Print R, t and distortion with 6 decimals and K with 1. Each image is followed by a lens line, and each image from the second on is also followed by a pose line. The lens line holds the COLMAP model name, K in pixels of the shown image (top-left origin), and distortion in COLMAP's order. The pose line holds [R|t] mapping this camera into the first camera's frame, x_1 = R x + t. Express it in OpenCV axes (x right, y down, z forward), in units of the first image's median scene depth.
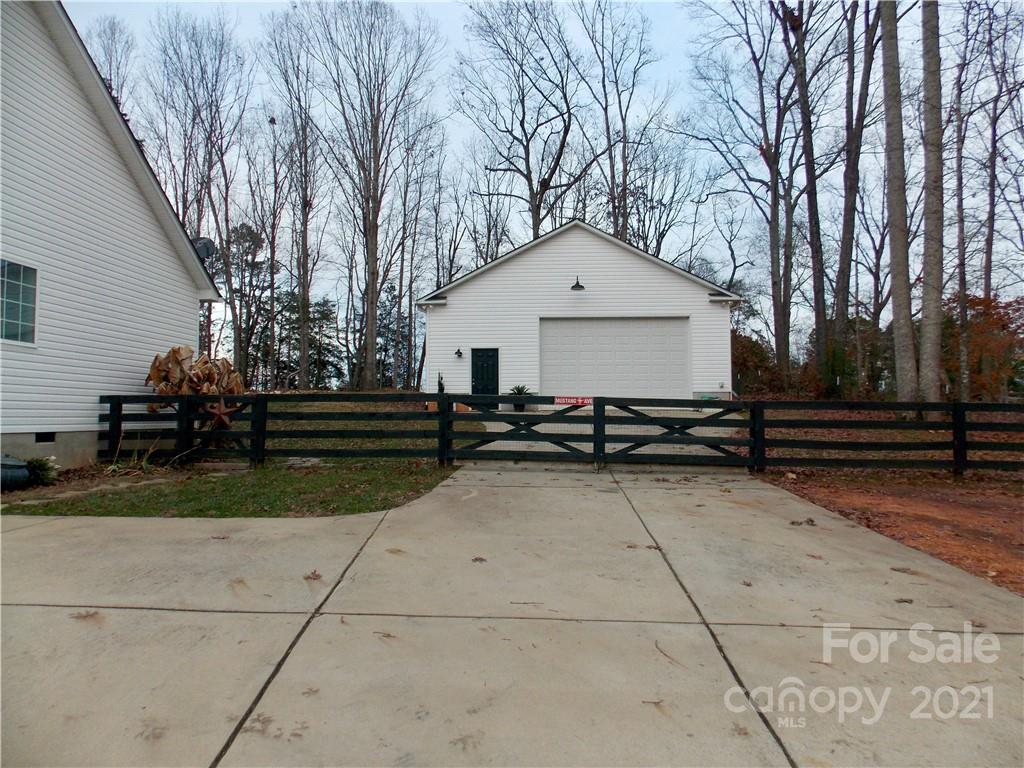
lens RADIAL K [[671.0, 0, 505.9], [0, 671.0, 382.3], [0, 0, 1]] dist [-0.000066, -0.002691]
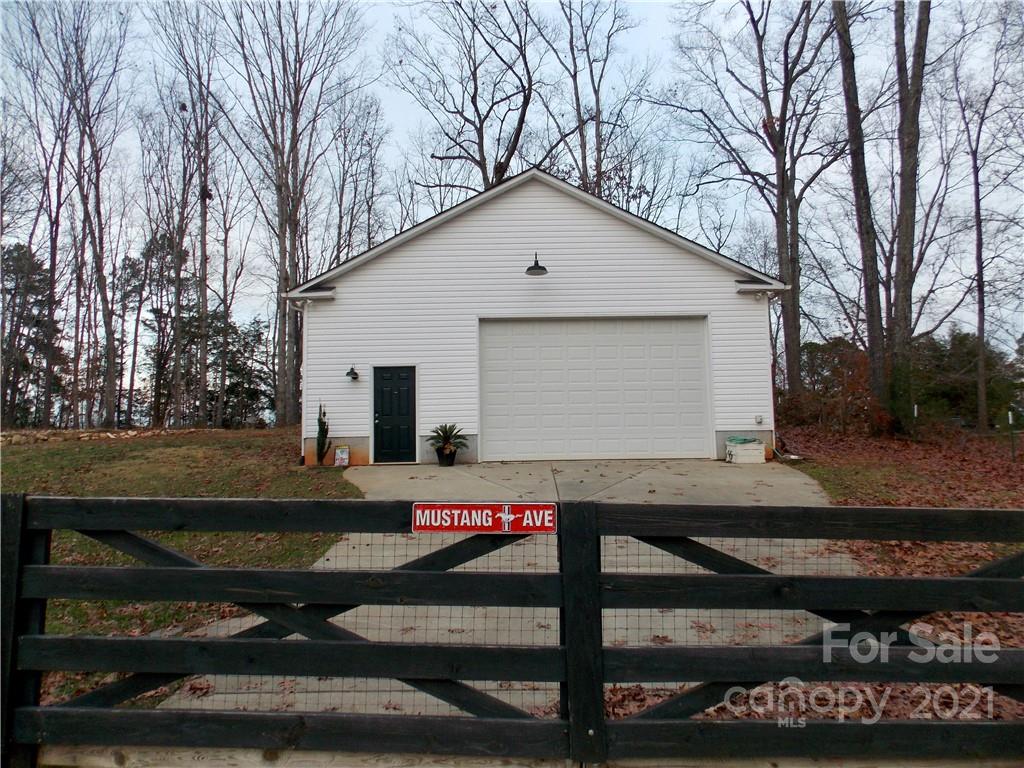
lens RADIAL K [[671.0, 0, 507.4], [0, 671.0, 384.2], [0, 0, 1]] dist [-0.000066, -0.002691]
pose [[0.998961, -0.008233, 0.044819, 0.028138], [0.010001, 0.999175, -0.039368, -0.004313], [-0.044458, 0.039775, 0.998219, 0.208161]]
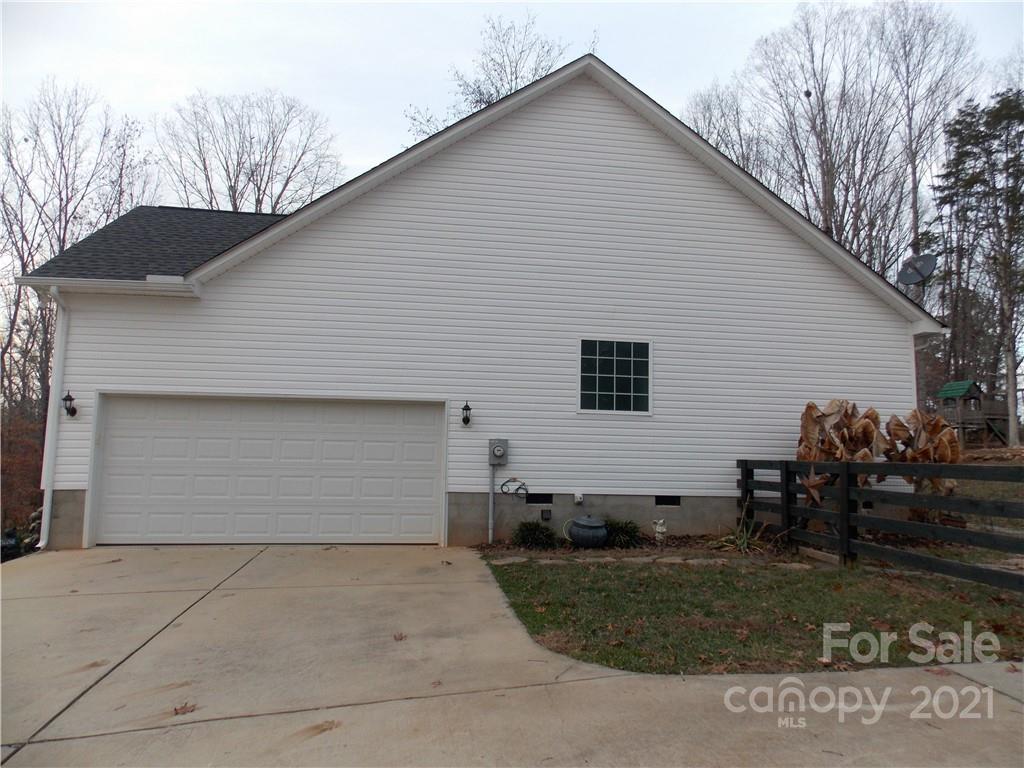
lens RADIAL K [[671.0, 0, 518.8], [0, 671.0, 382.1], [0, 0, 1]] dist [-0.000066, -0.002691]
pose [[0.191791, -0.093820, -0.976941, 0.083493], [0.024380, 0.995569, -0.090823, -0.003375], [0.981133, -0.006399, 0.193229, 0.155512]]
